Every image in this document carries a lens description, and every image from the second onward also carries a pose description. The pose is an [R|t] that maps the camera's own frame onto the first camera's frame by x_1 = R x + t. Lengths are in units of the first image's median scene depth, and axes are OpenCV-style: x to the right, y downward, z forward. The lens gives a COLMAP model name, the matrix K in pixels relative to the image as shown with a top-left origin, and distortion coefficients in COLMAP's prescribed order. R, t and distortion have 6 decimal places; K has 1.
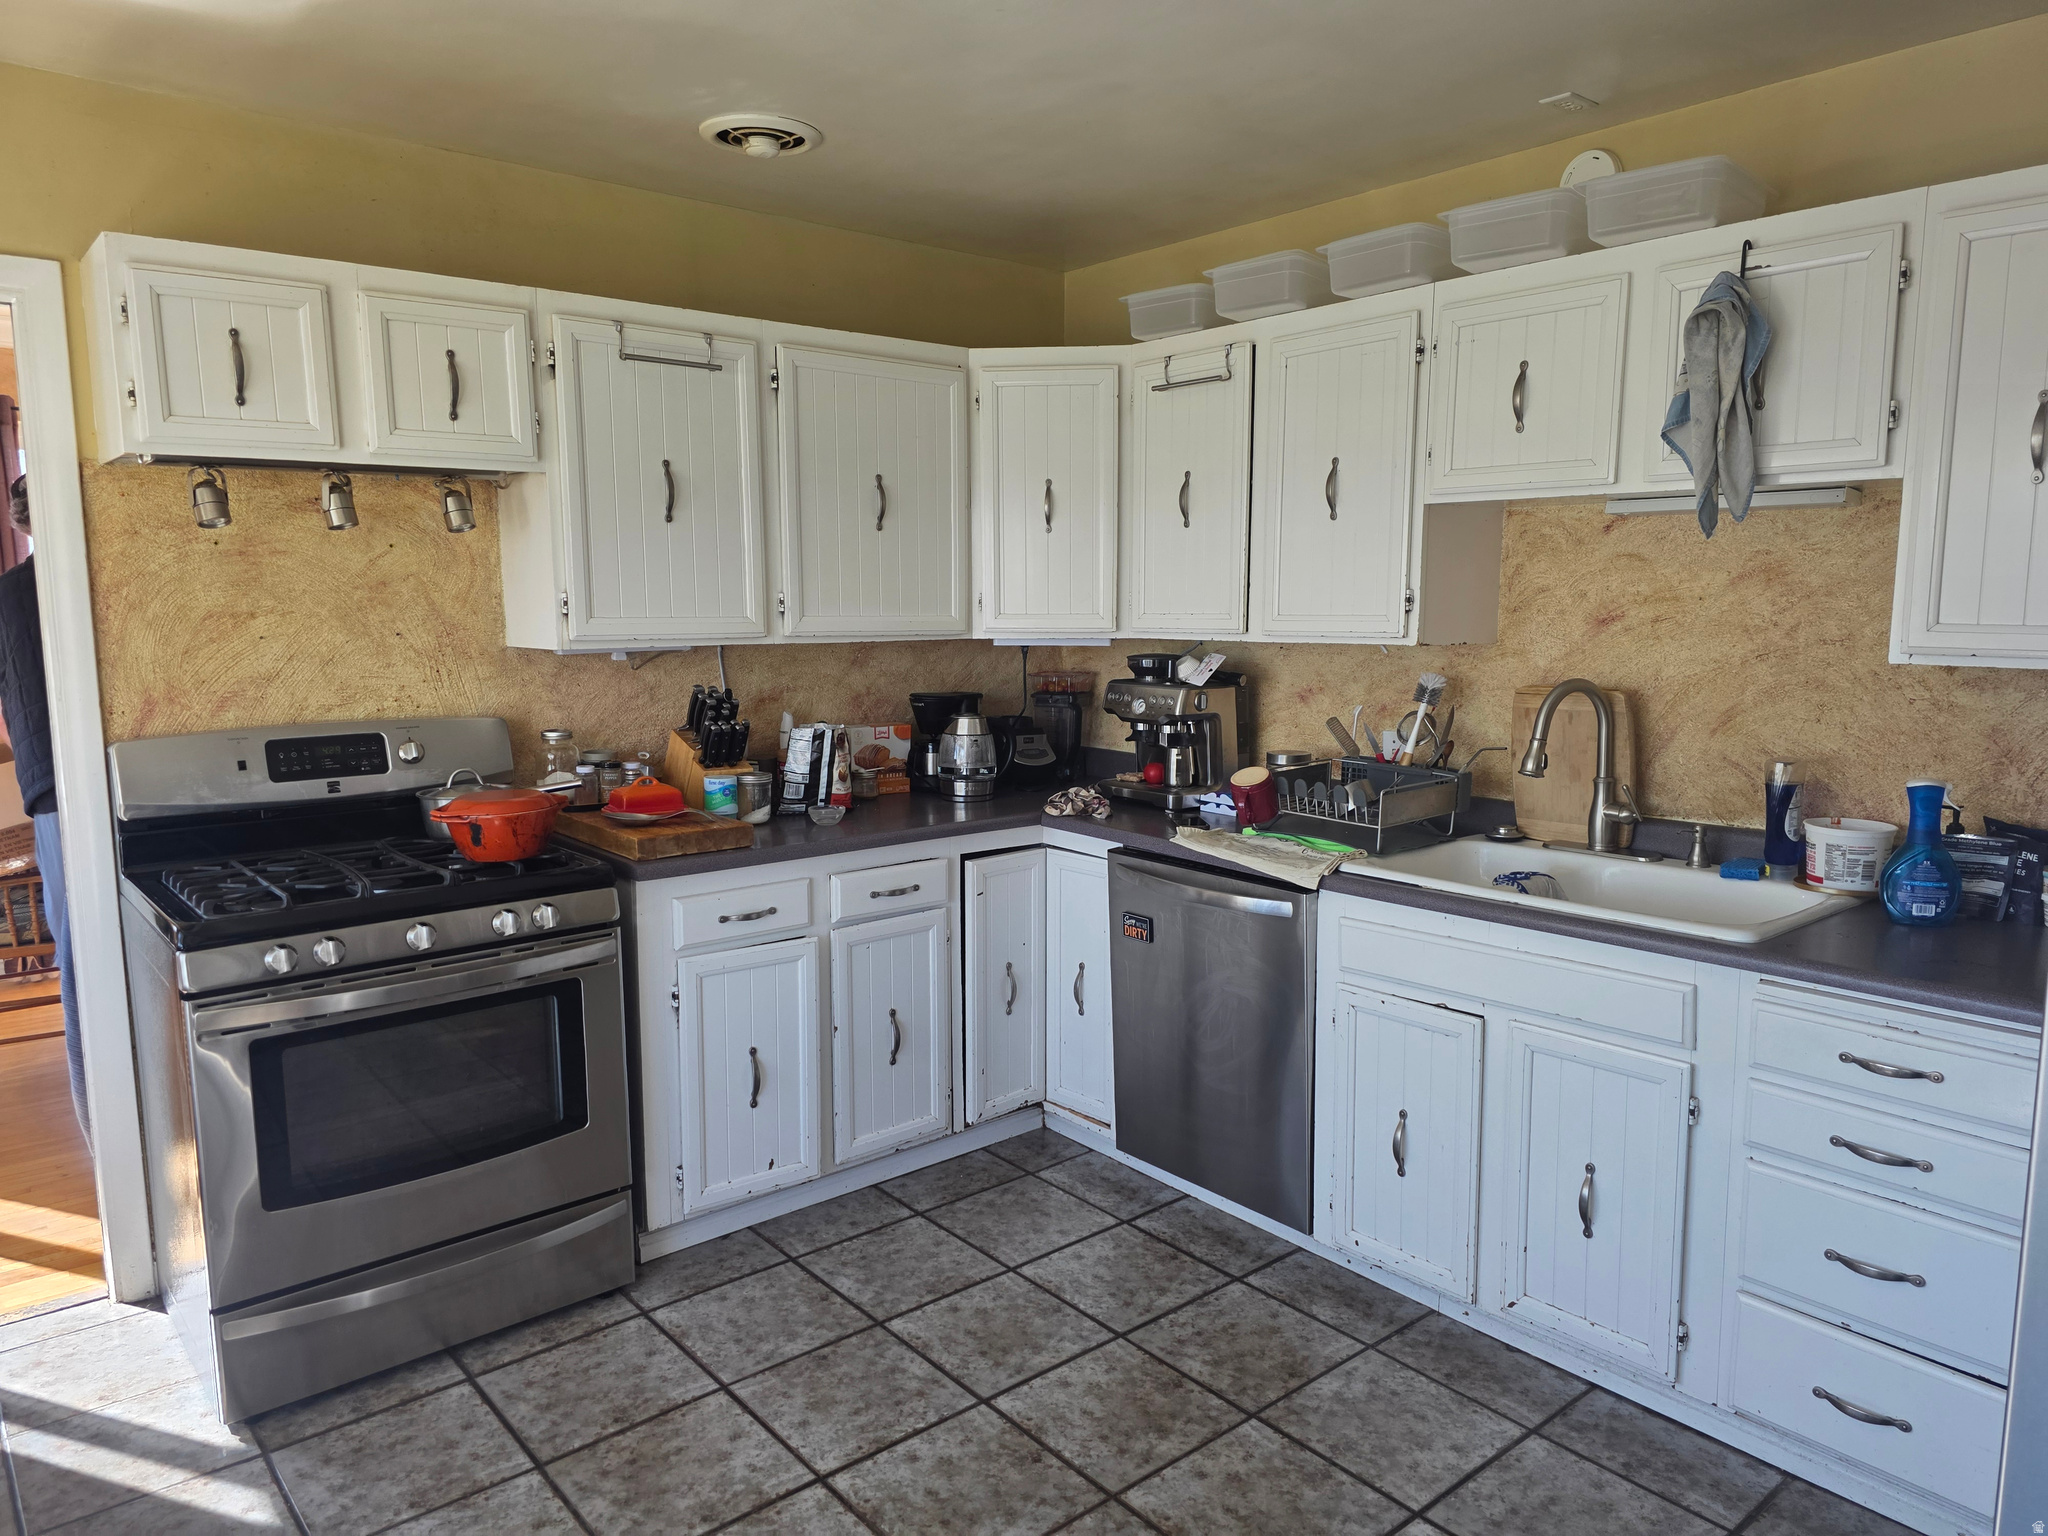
lens RADIAL K [[1366.6, 0, 1038.8], [0, 1366.6, 770.1], [0, 0, 1]] dist [0.060841, -0.054138]
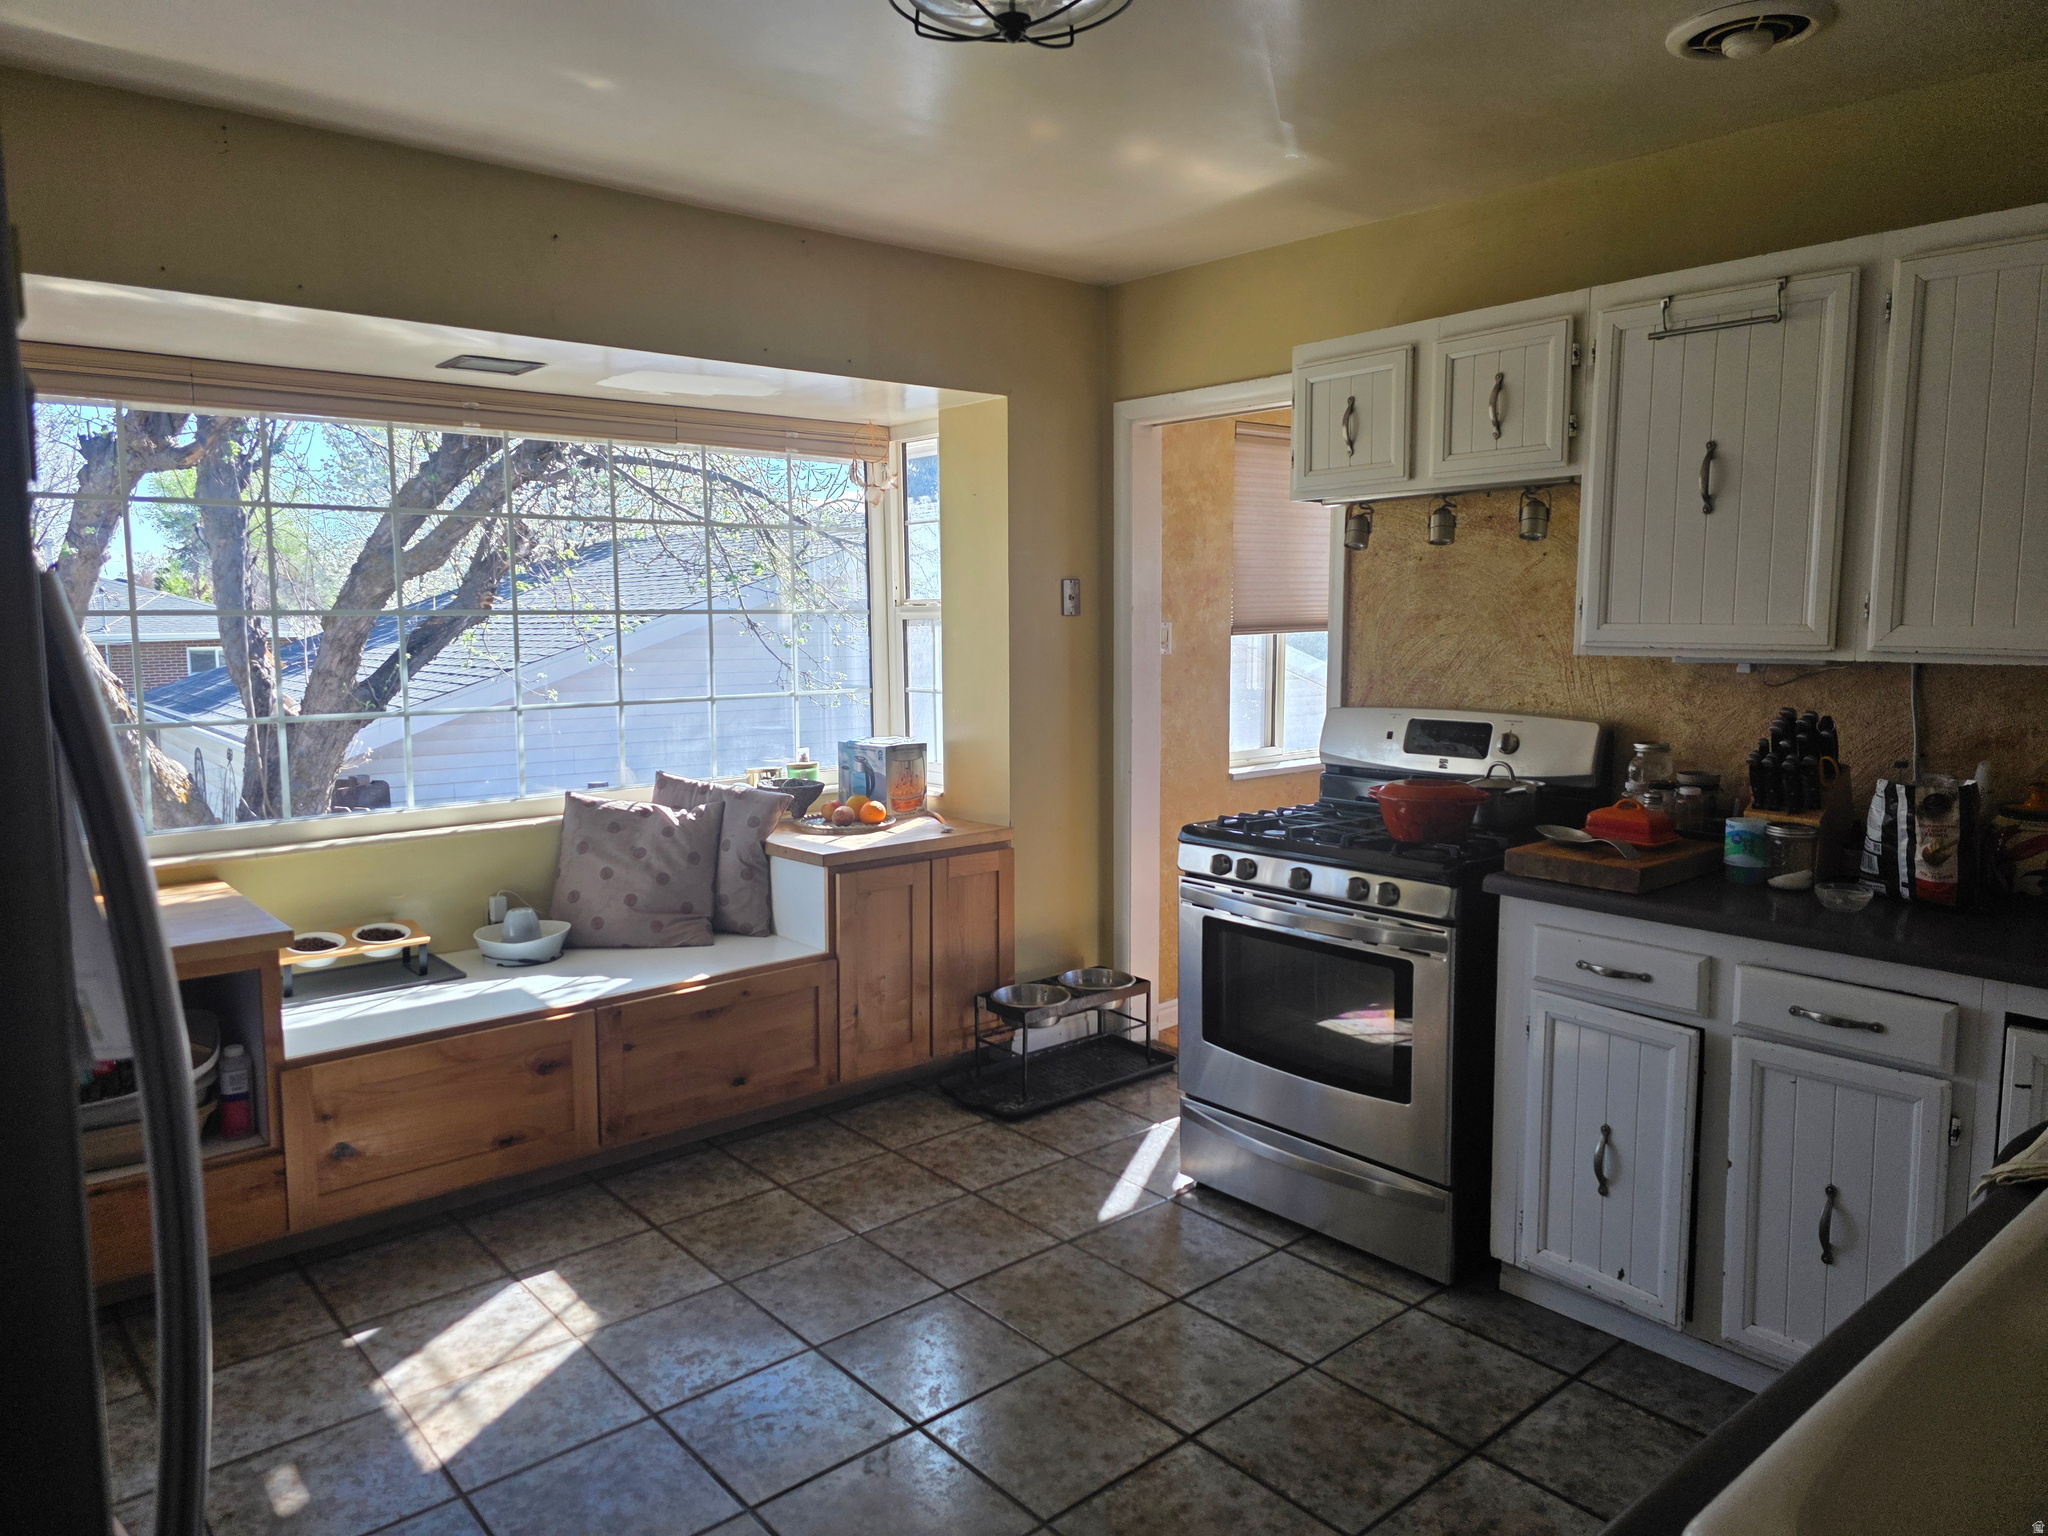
lens RADIAL K [[1366.6, 0, 986.1], [0, 1366.6, 755.2], [0, 0, 1]] dist [0.060841, -0.054138]
pose [[-0.002151, 0.114747, -0.993392, 0.647877], [-0.121027, 0.986063, 0.114162, -0.080928], [0.992647, 0.120473, 0.011767, 0.598384]]
